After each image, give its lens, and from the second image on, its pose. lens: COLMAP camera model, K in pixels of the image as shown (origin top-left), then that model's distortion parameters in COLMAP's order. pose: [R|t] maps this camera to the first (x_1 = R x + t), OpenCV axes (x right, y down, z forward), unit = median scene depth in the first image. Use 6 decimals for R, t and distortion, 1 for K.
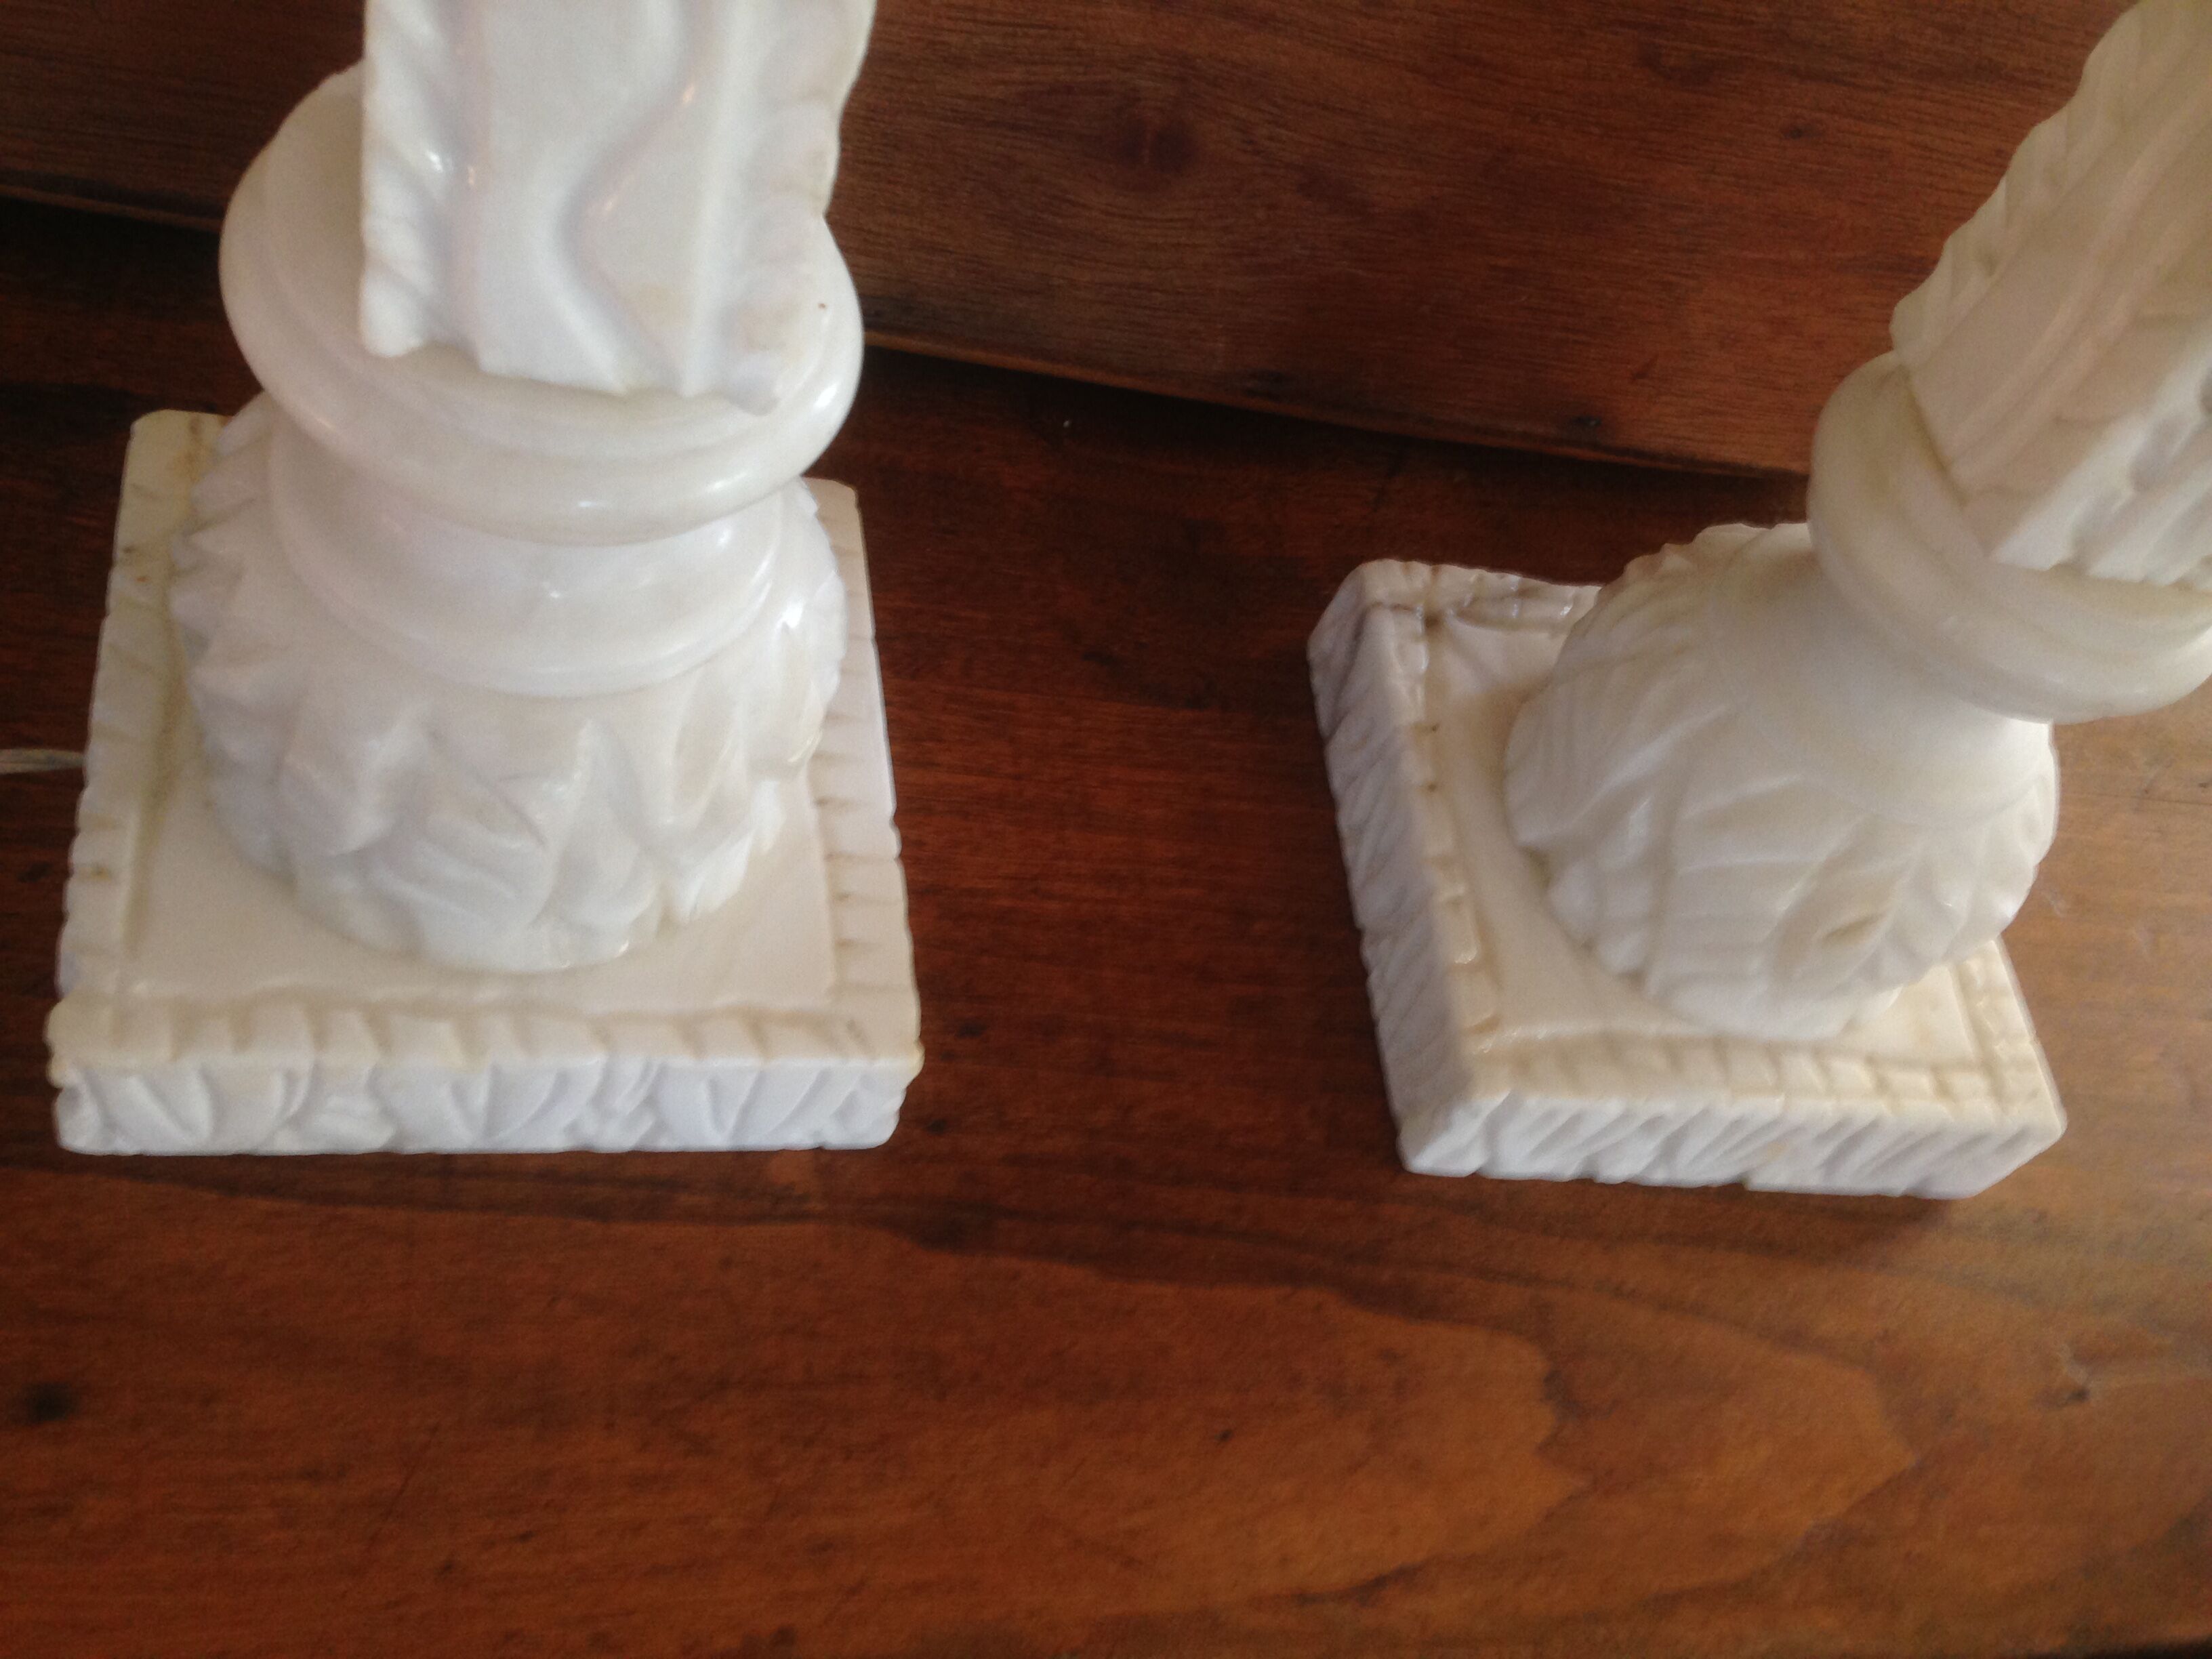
lens RADIAL K [[2065.2, 0, 1112.4], [0, 2065.2, 840.5], [0, 0, 1]] dist [0.097346, -0.130136]
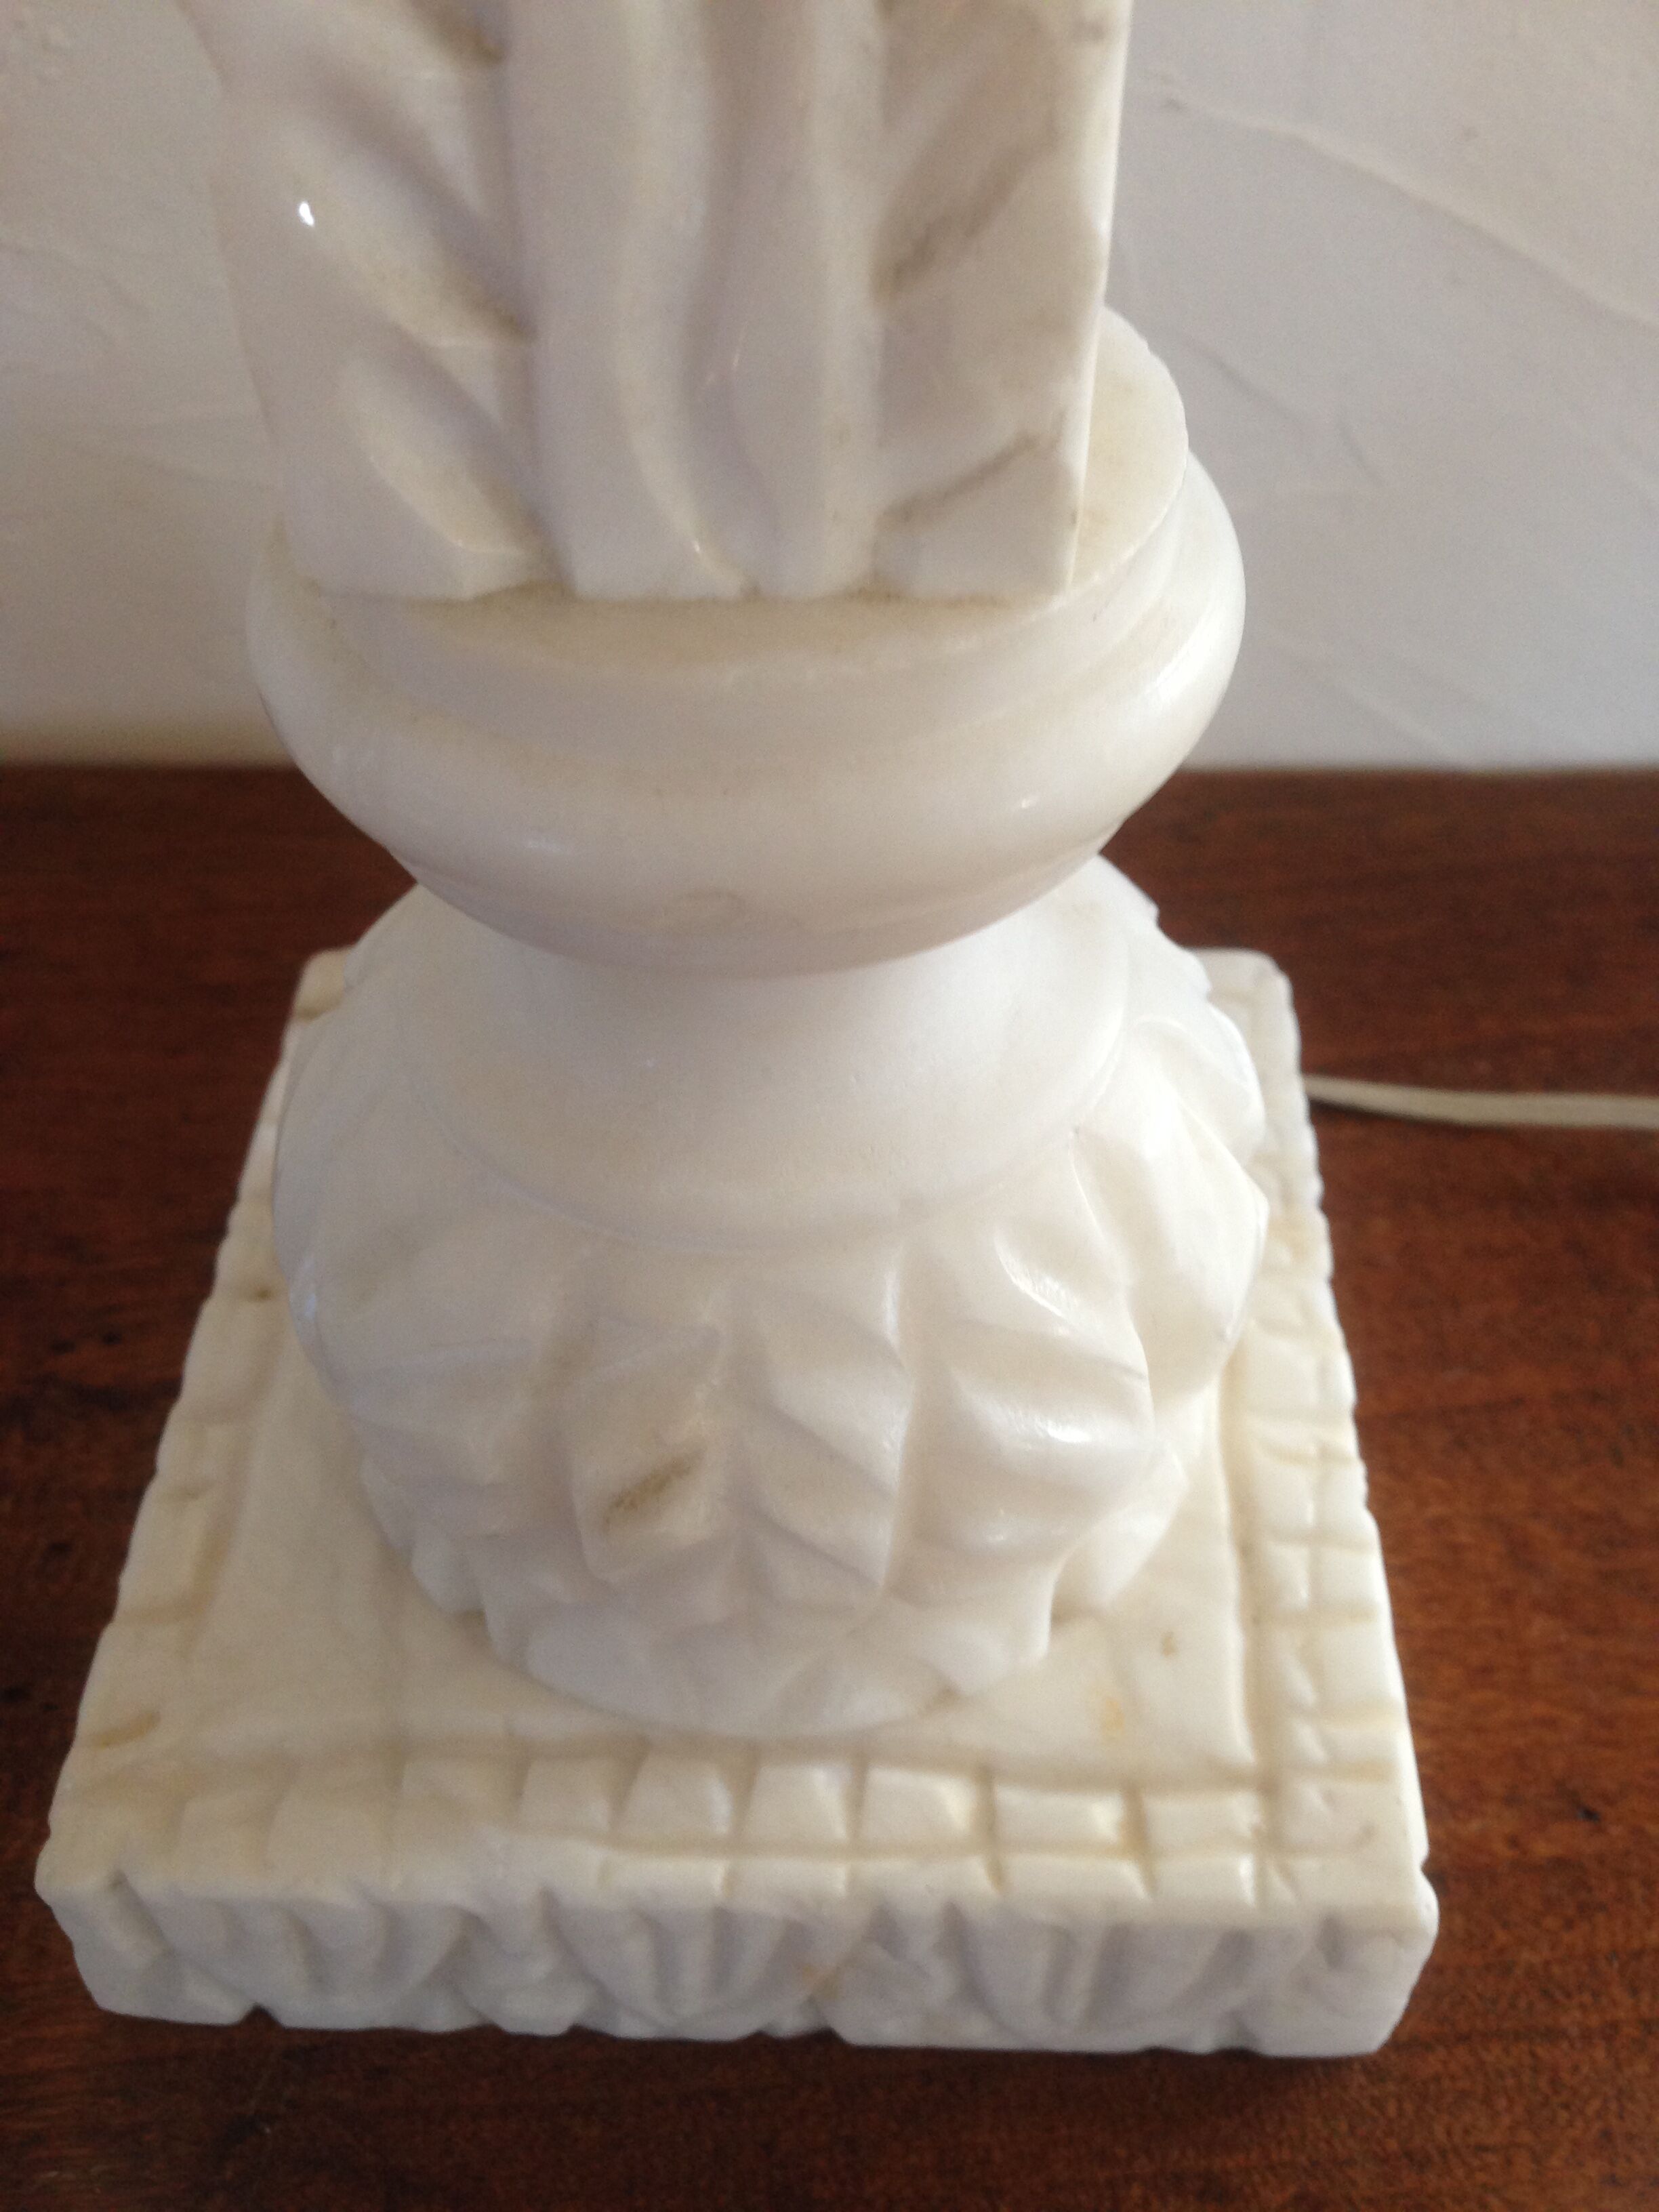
lens RADIAL K [[2085.0, 0, 819.0], [0, 2085.0, 1055.6], [0, 0, 1]] dist [0.009883, 0.002147]
pose [[0.941872, -0.121990, -0.313041, 0.556851], [0.054188, 0.974711, -0.216800, 0.050795], [0.331572, 0.187235, 0.924664, 0.570671]]
